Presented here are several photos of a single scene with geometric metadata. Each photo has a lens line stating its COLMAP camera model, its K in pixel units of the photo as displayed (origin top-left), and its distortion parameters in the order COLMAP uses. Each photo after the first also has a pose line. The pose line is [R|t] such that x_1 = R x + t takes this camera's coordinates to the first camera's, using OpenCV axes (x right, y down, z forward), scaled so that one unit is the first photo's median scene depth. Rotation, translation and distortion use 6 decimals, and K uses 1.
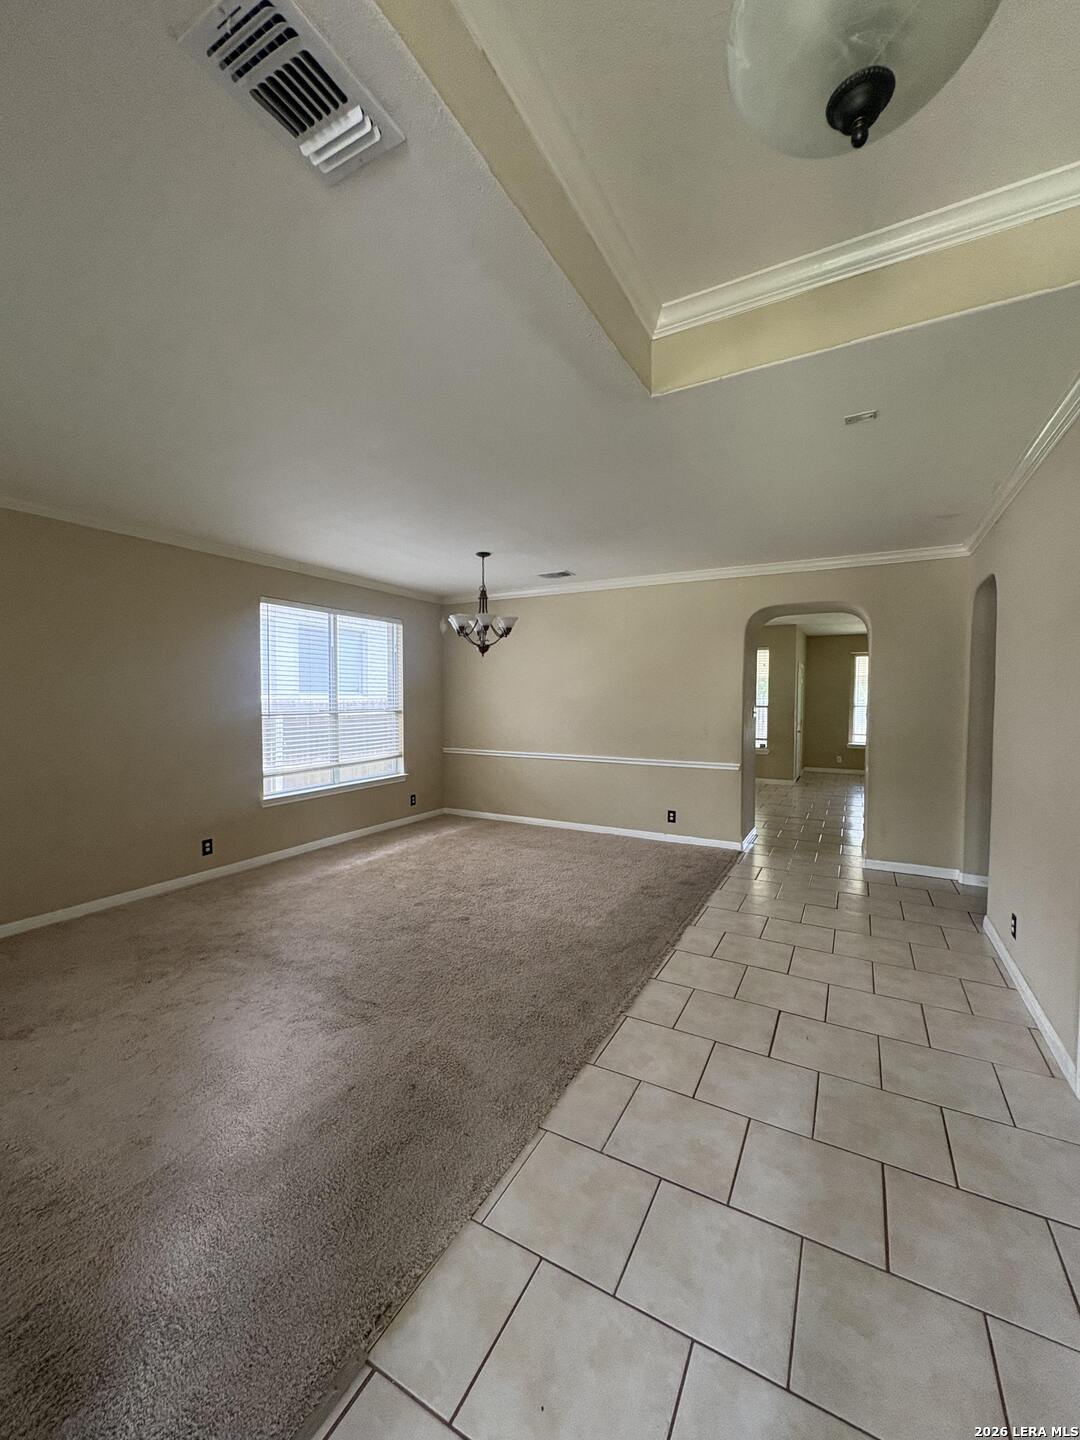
lens RADIAL K [[580.2, 0, 540.0], [0, 580.2, 720.0], [0, 0, 1]] dist [-0.000143, -0.000043]
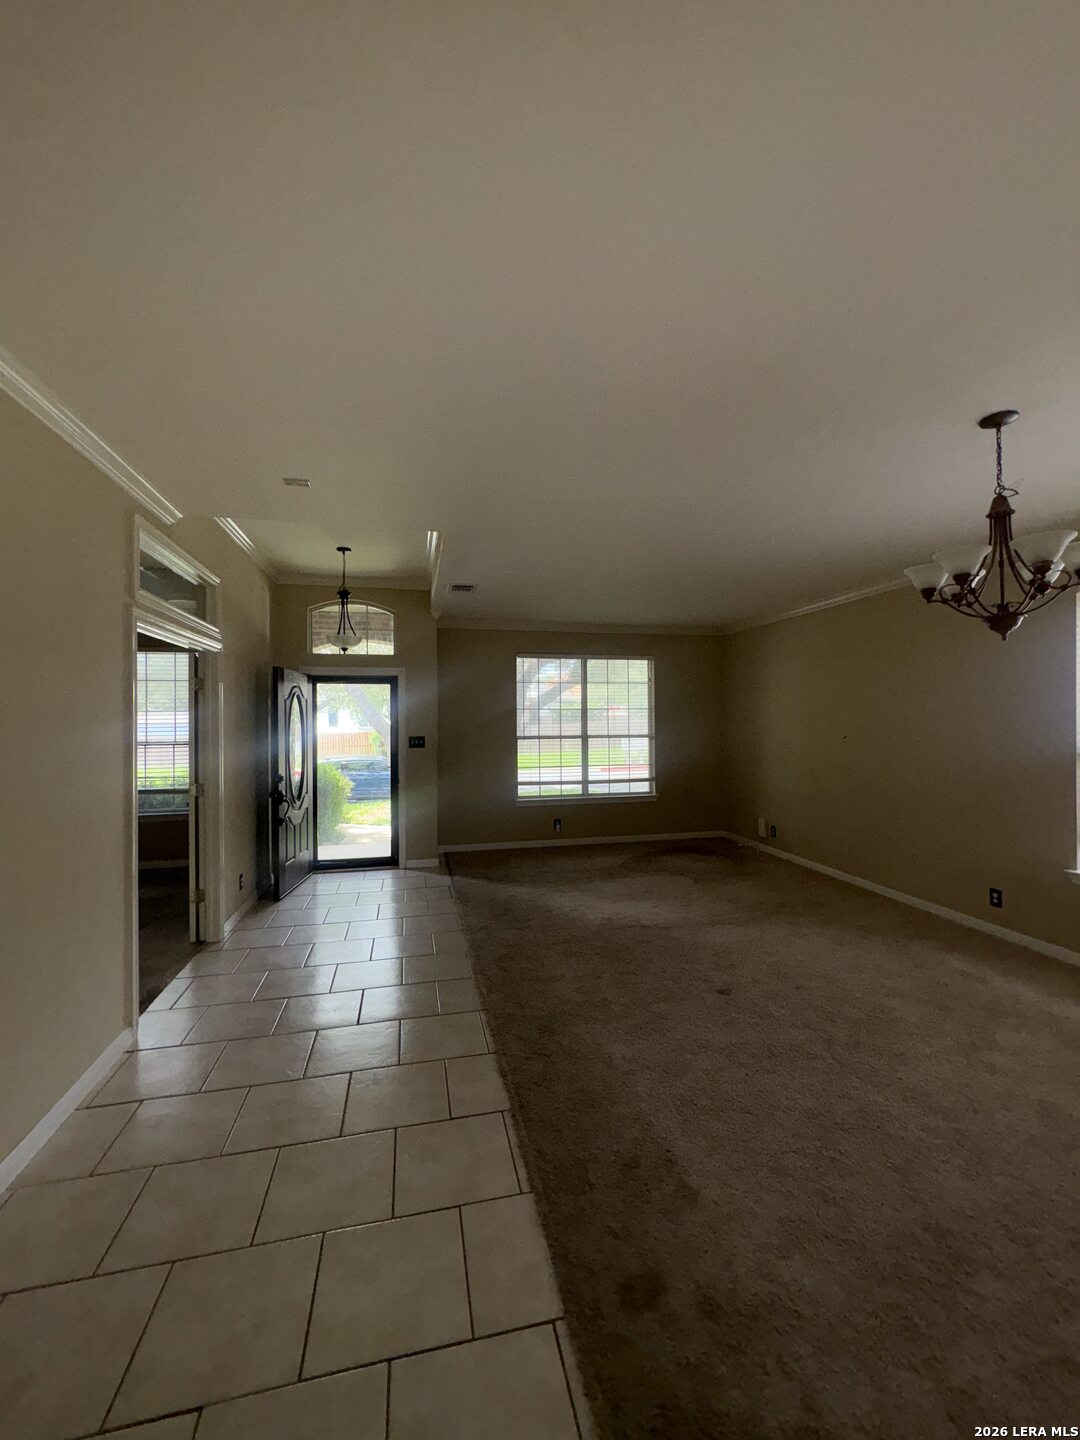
lens RADIAL K [[580.2, 0, 540.0], [0, 580.2, 720.0], [0, 0, 1]] dist [-0.000143, -0.000043]
pose [[-0.743261, -0.001903, -0.668999, 0.588138], [-0.031438, 0.998991, 0.032085, -0.060734], [0.668263, 0.044880, -0.742570, 1.345916]]
